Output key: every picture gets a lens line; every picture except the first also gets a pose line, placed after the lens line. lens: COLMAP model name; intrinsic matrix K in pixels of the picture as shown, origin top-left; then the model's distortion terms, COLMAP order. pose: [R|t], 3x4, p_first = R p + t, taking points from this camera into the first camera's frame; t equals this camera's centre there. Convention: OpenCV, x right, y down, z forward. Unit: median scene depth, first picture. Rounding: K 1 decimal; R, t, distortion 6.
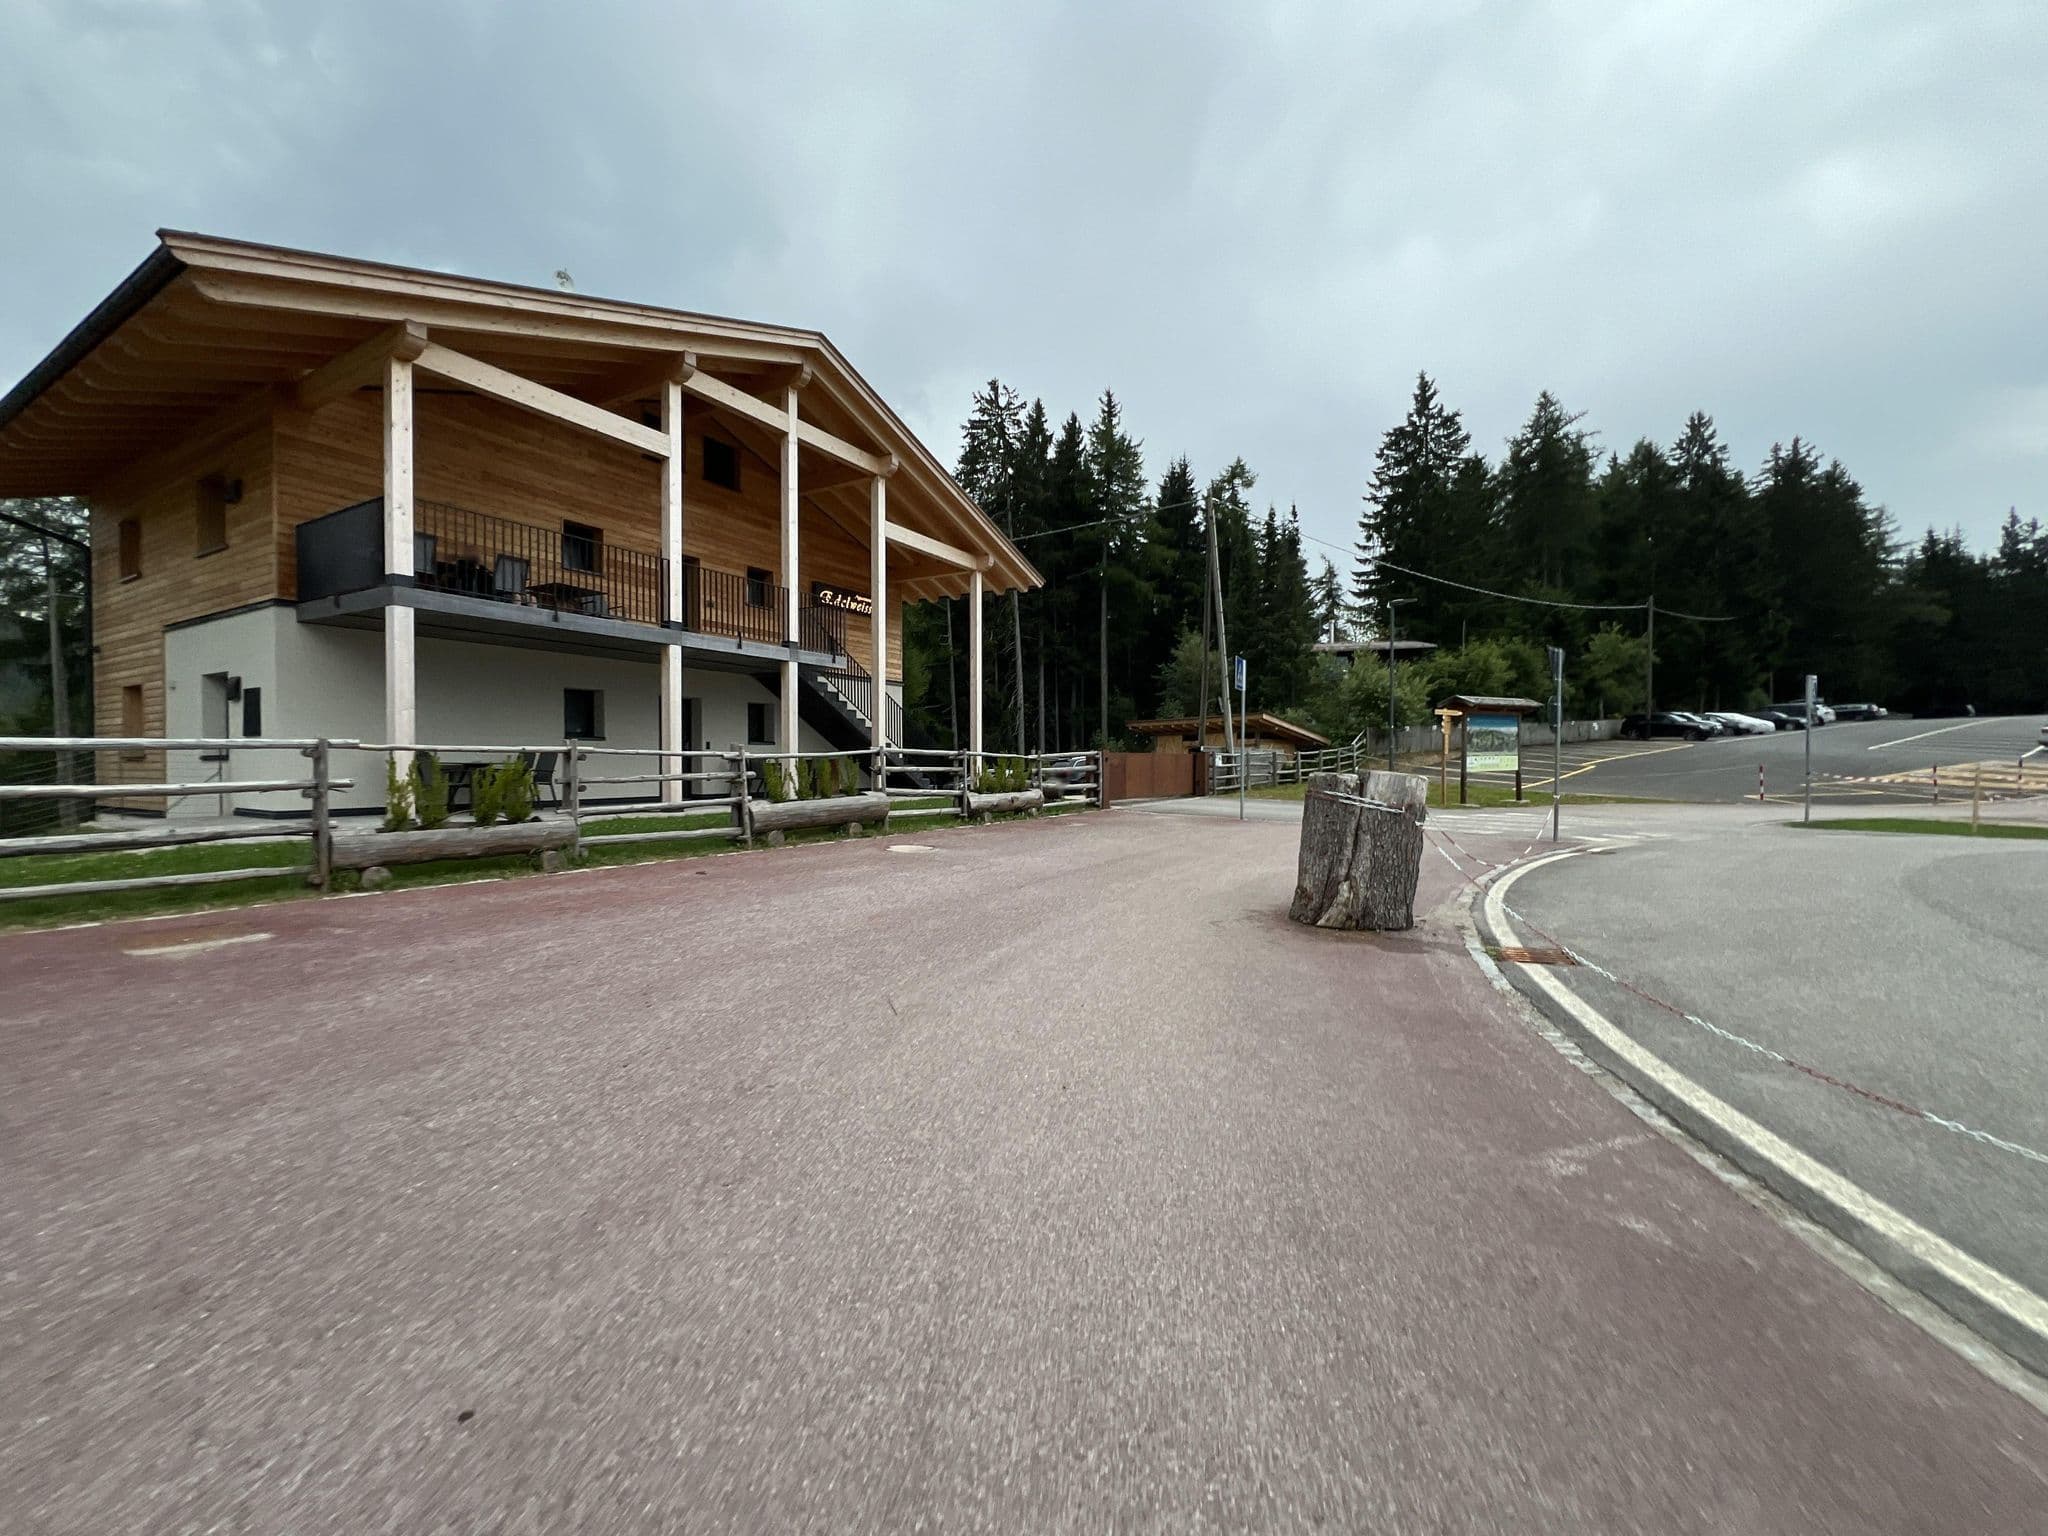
lens RADIAL K [[813.8, 0, 1024.0], [0, 813.8, 768.0], [0, 0, 1]] dist [0.000367, 0.000004]
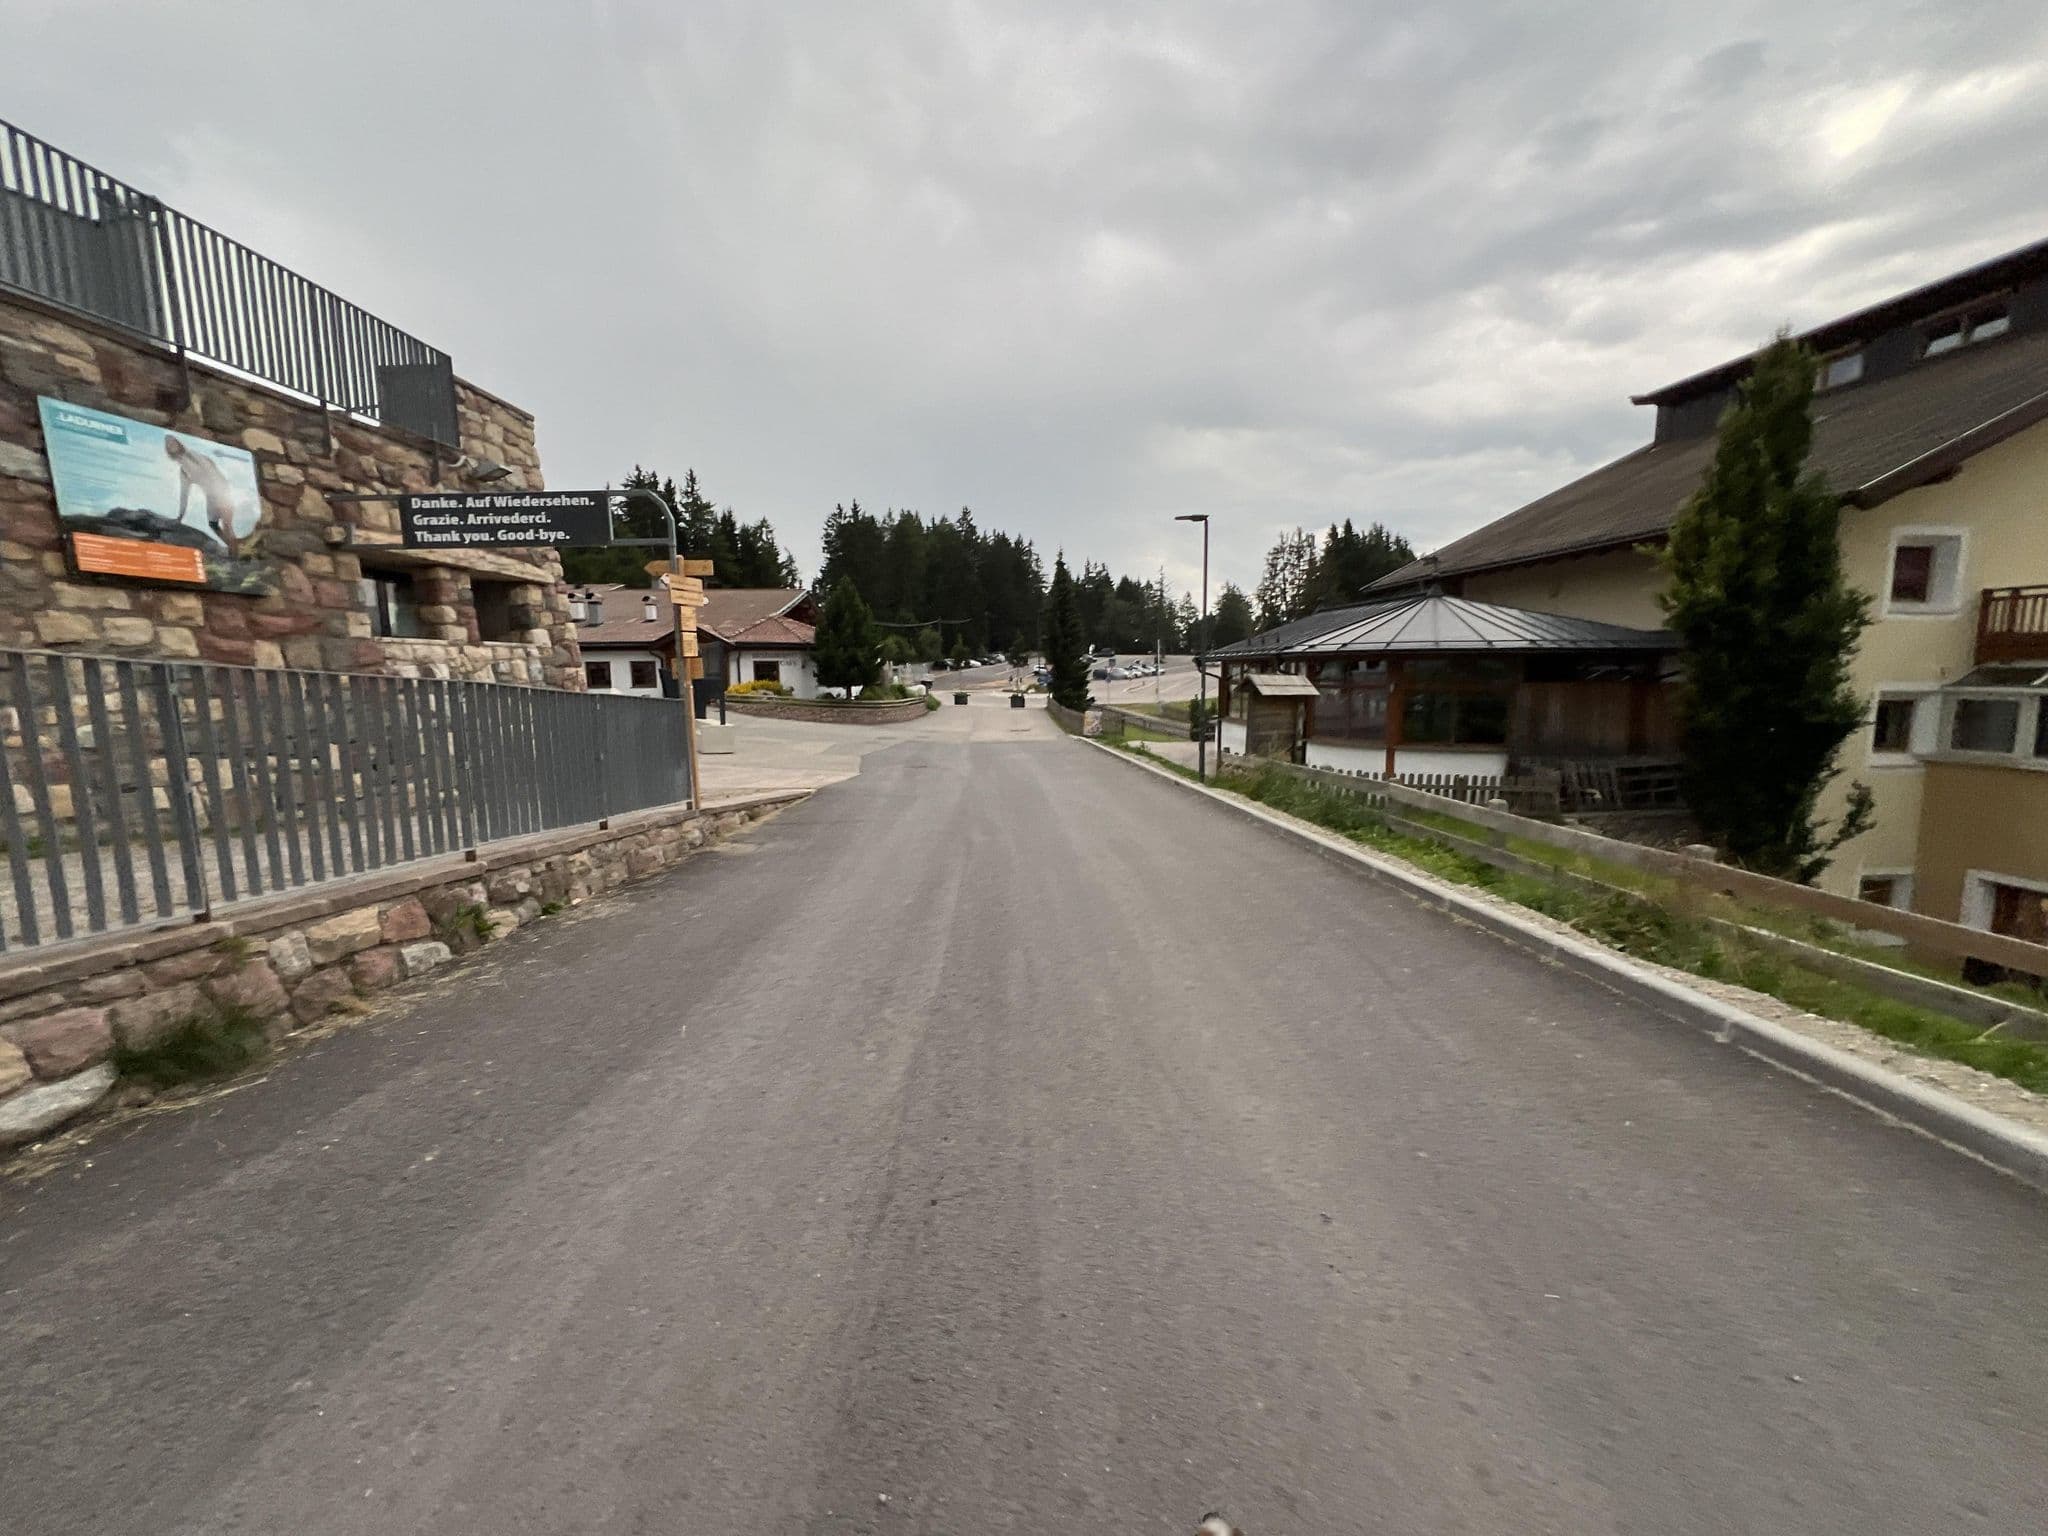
lens RADIAL K [[813.8, 0, 1024.0], [0, 813.8, 768.0], [0, 0, 1]] dist [0.000367, 0.000004]
pose [[0.758877, -0.081204, 0.646152, -0.480063], [0.010901, 0.993640, 0.112071, -0.007094], [-0.651143, -0.078004, 0.754936, -0.756771]]
